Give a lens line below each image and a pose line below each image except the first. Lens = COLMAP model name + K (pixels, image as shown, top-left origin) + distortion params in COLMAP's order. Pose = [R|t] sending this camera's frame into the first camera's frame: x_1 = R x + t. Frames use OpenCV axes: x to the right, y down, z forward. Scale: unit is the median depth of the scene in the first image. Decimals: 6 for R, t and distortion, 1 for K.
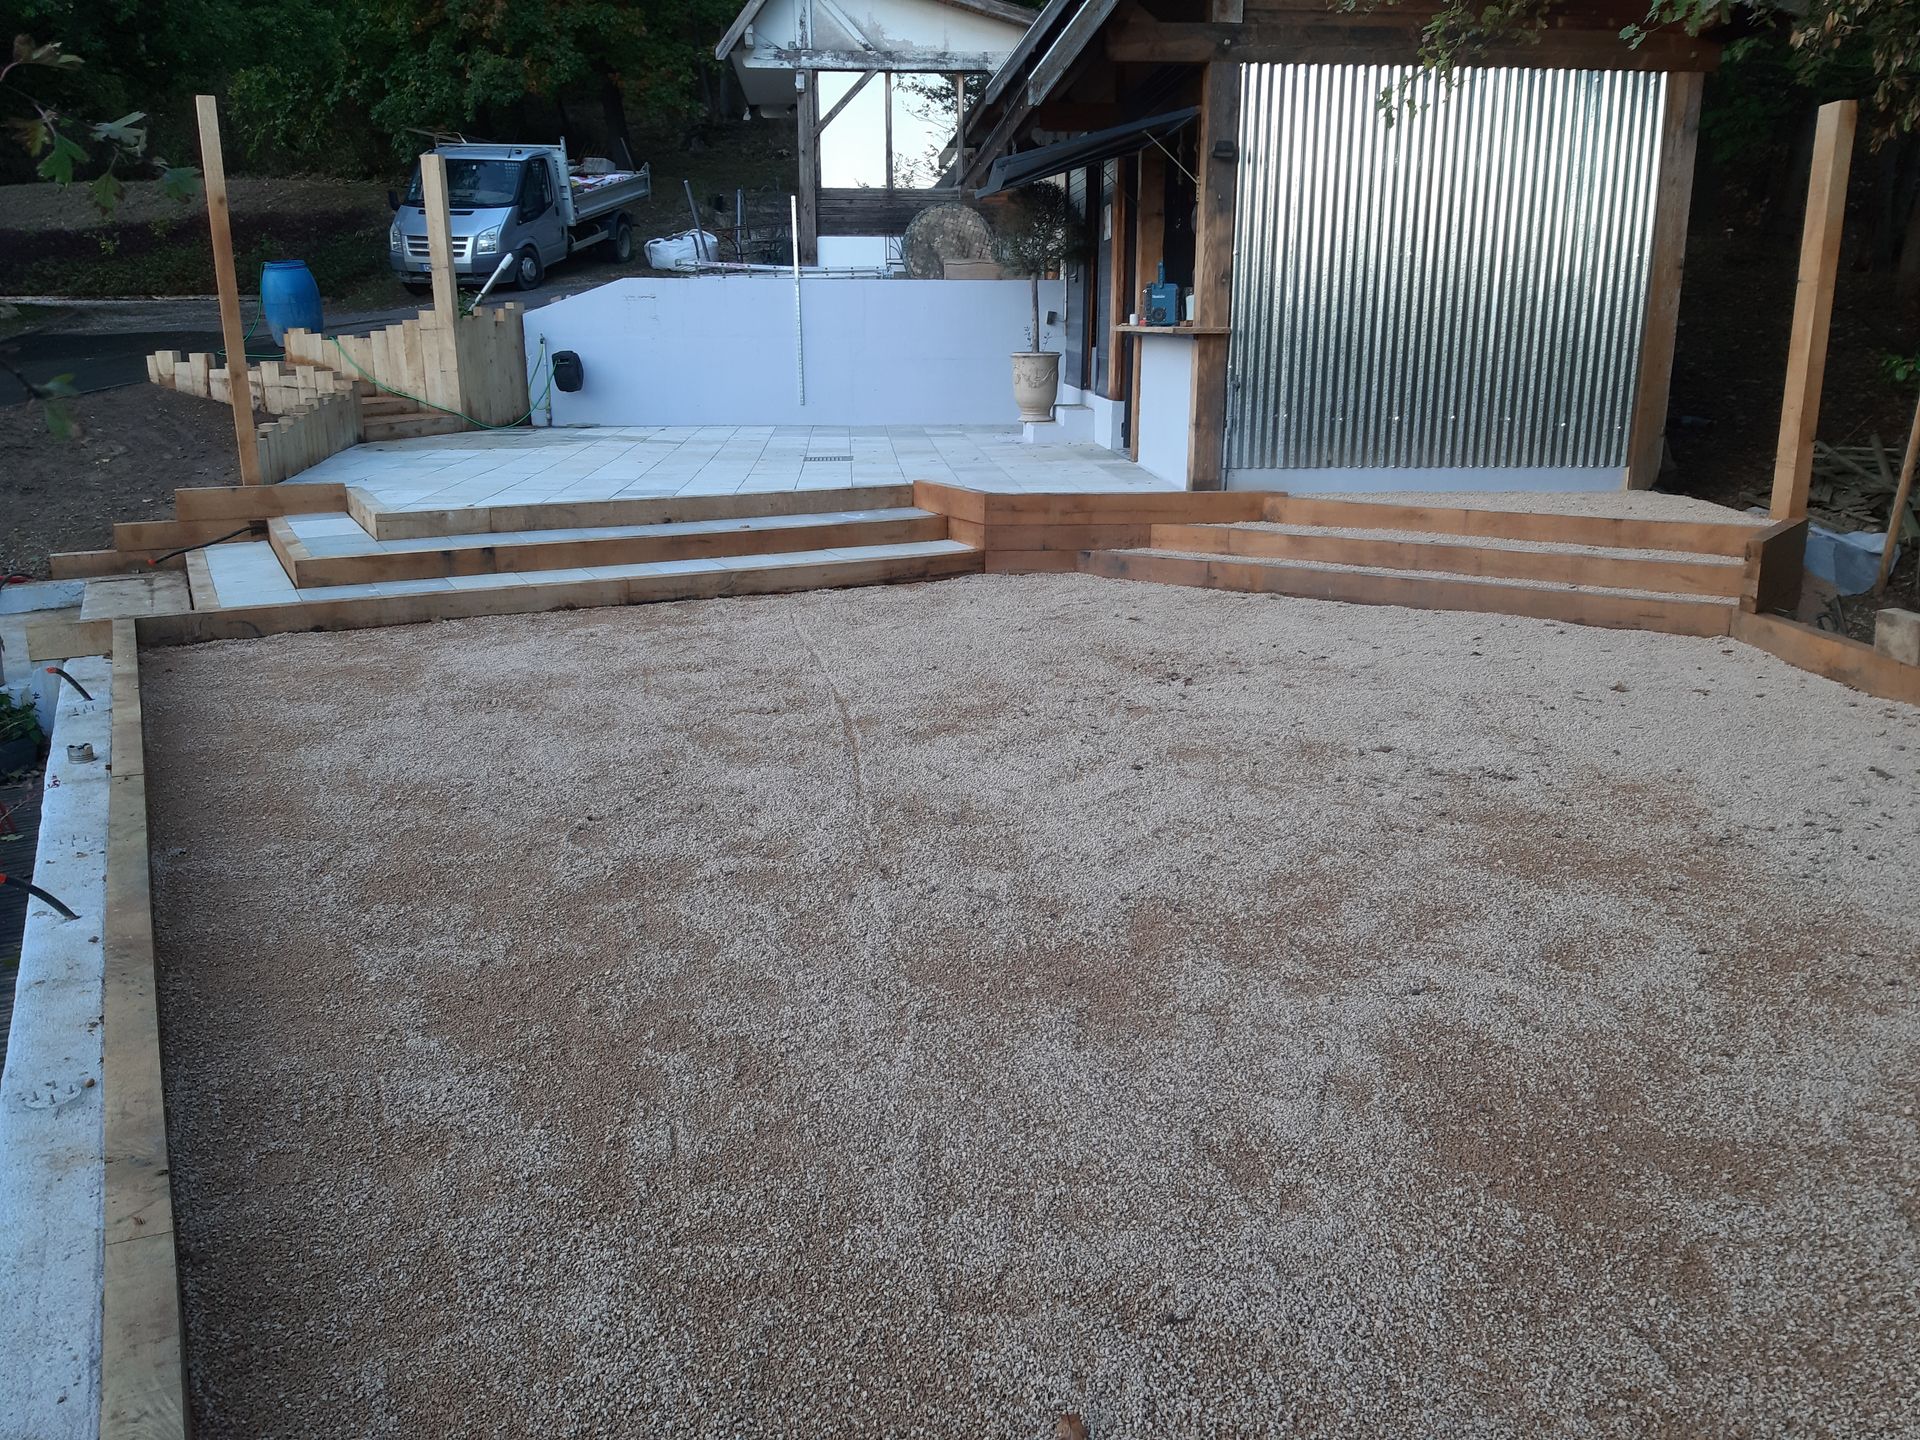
lens RADIAL K [[1524.4, 0, 1003.3], [0, 1524.4, 717.3], [0, 0, 1]] dist [0.094223, -0.157767]
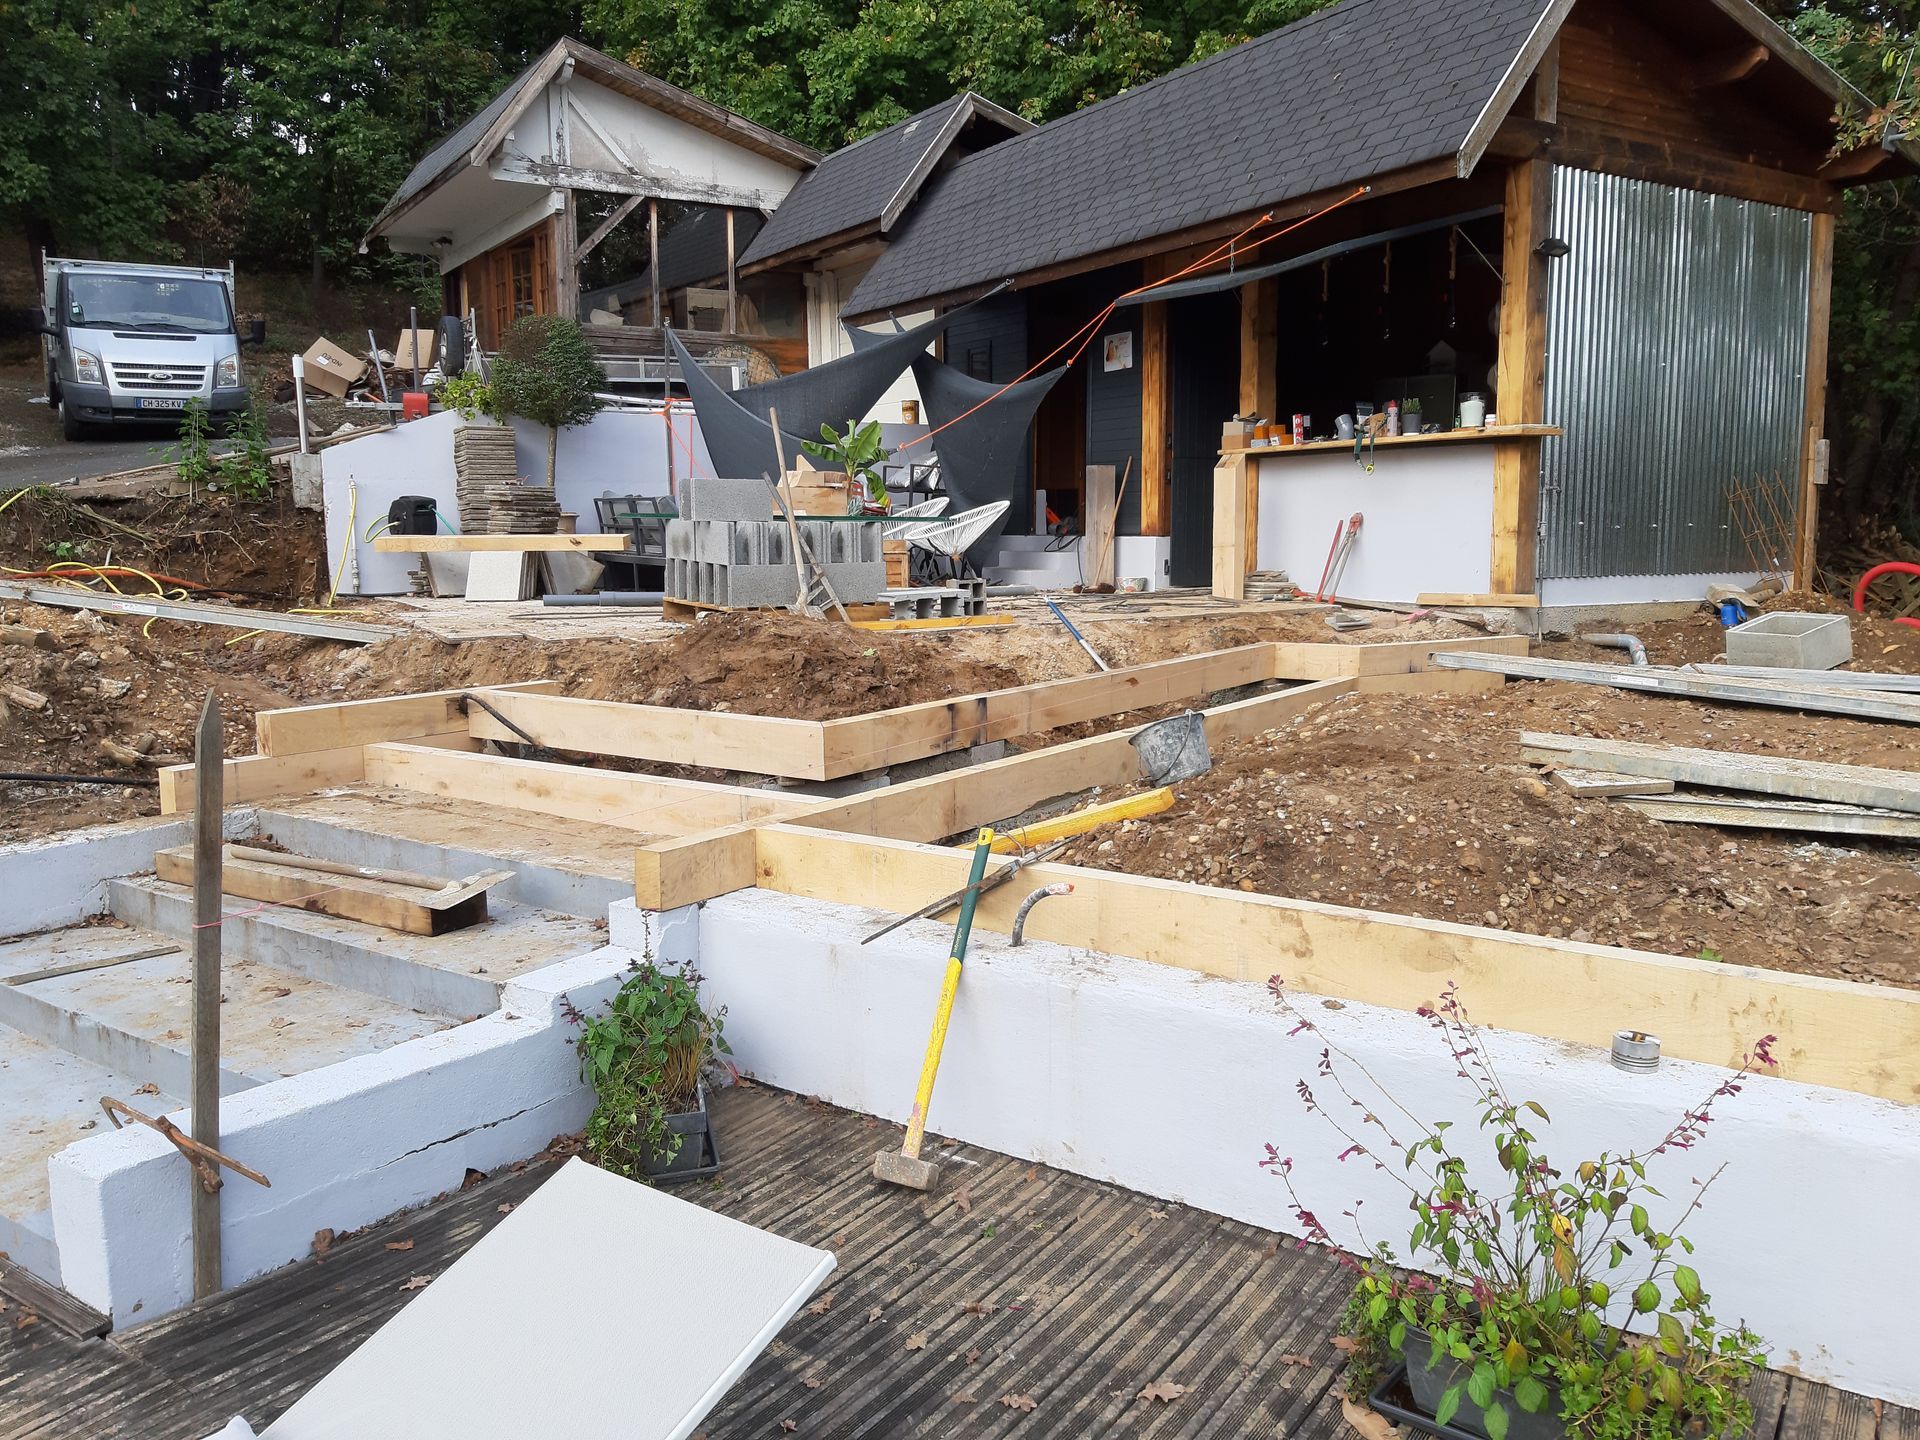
lens RADIAL K [[1524.4, 0, 1003.3], [0, 1524.4, 717.3], [0, 0, 1]] dist [0.094223, -0.157767]
pose [[0.893805, -0.063302, 0.443967, -0.368740], [0.120416, 0.987508, -0.101623, -0.014824], [-0.431988, 0.144291, 0.890262, 0.205505]]
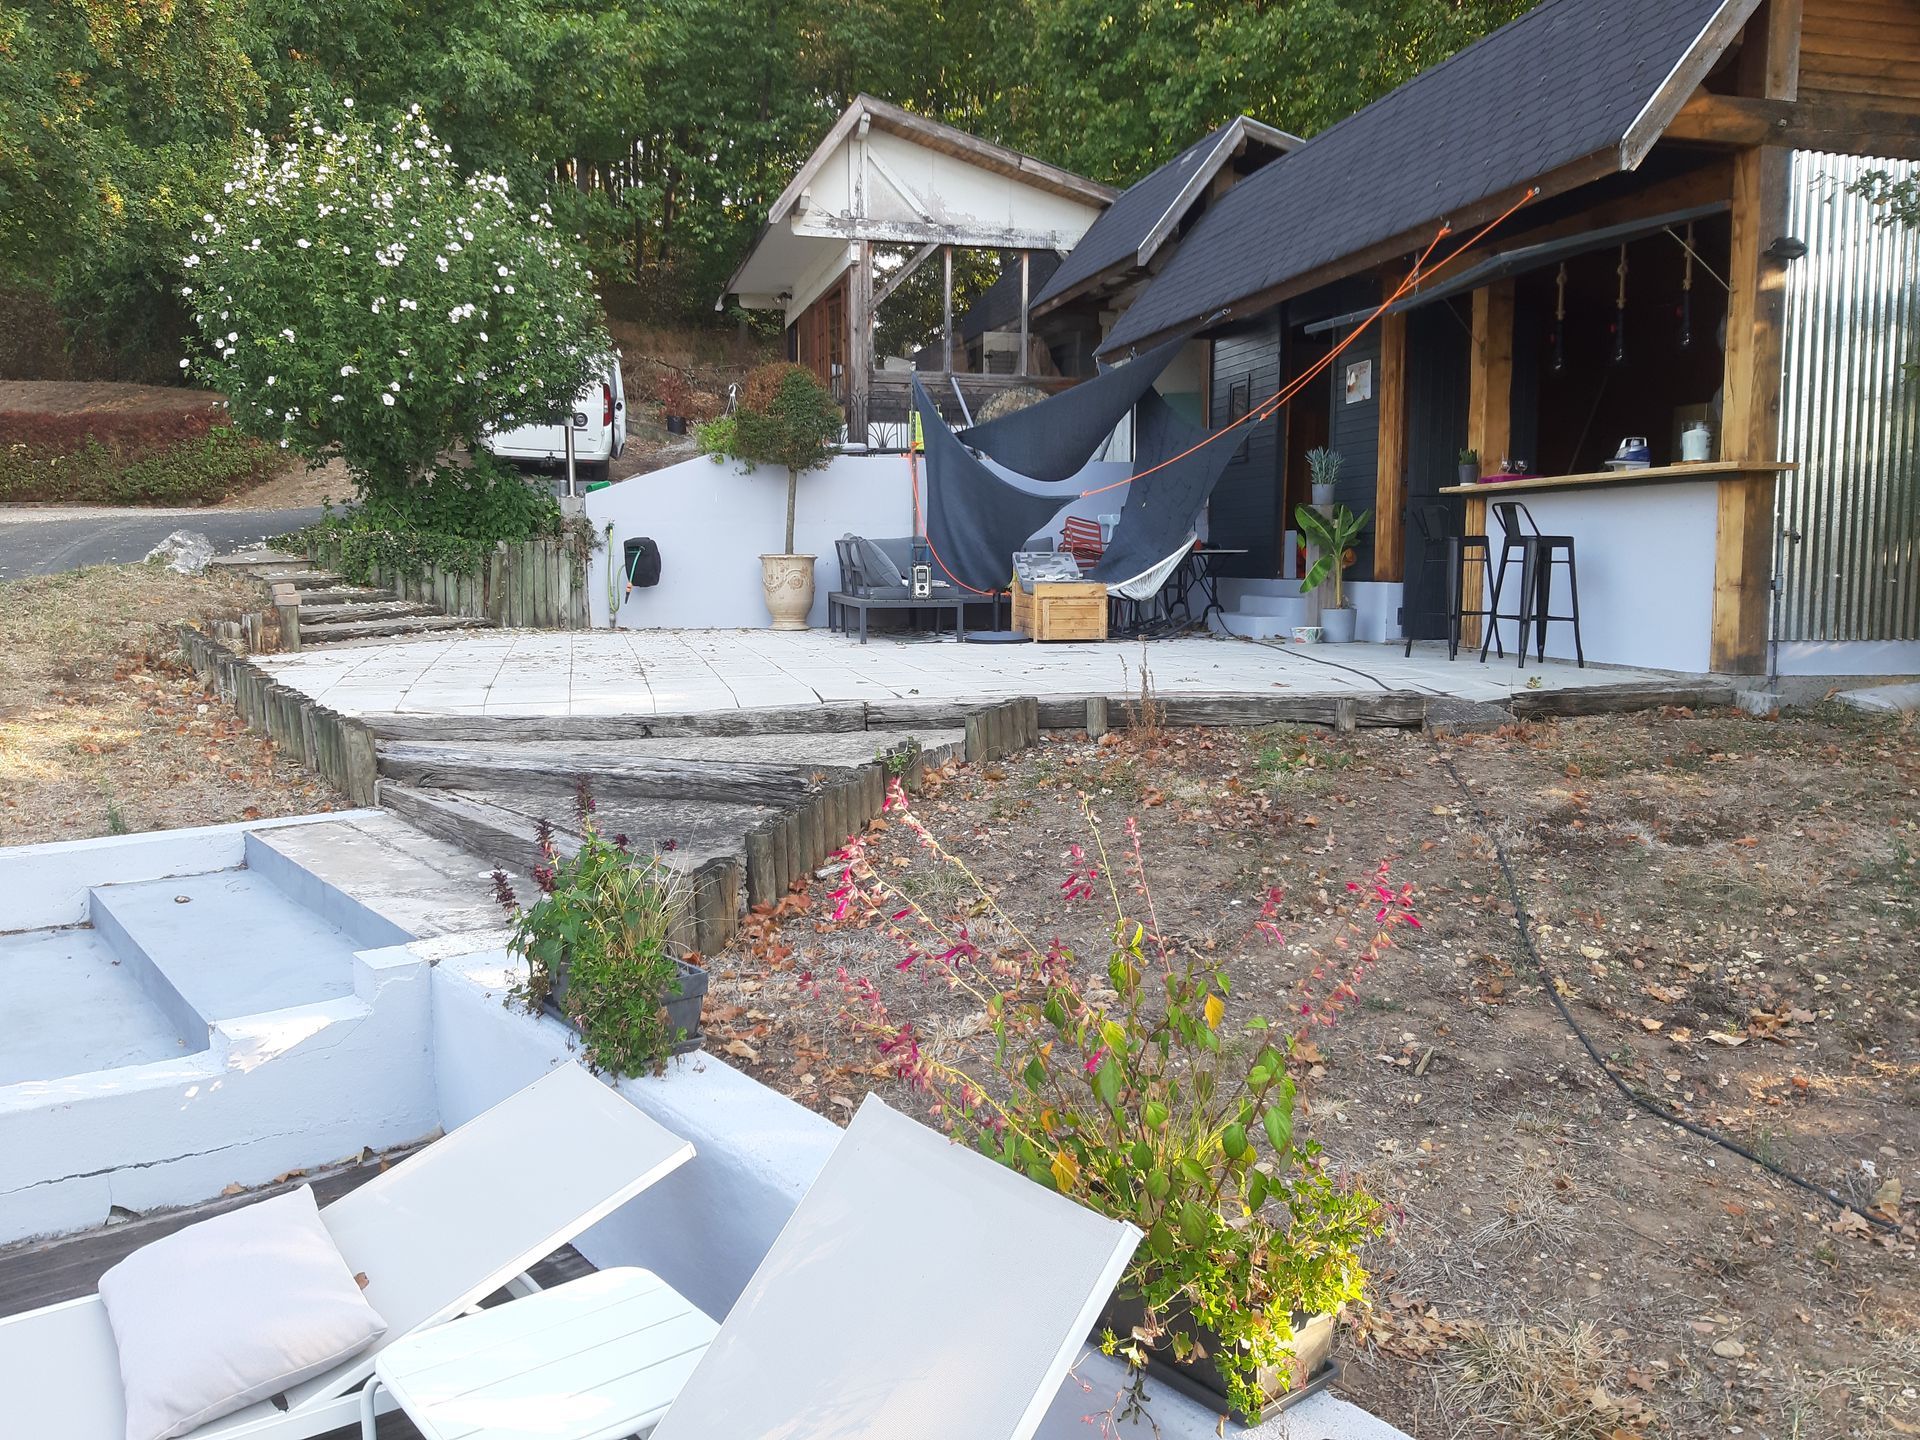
lens RADIAL K [[1524.4, 0, 1003.3], [0, 1524.4, 717.3], [0, 0, 1]] dist [0.094223, -0.157767]
pose [[0.984820, -0.017018, 0.172740, -0.244052], [0.043106, 0.987985, -0.148420, -0.015804], [-0.168139, 0.153613, 0.973721, 0.198311]]
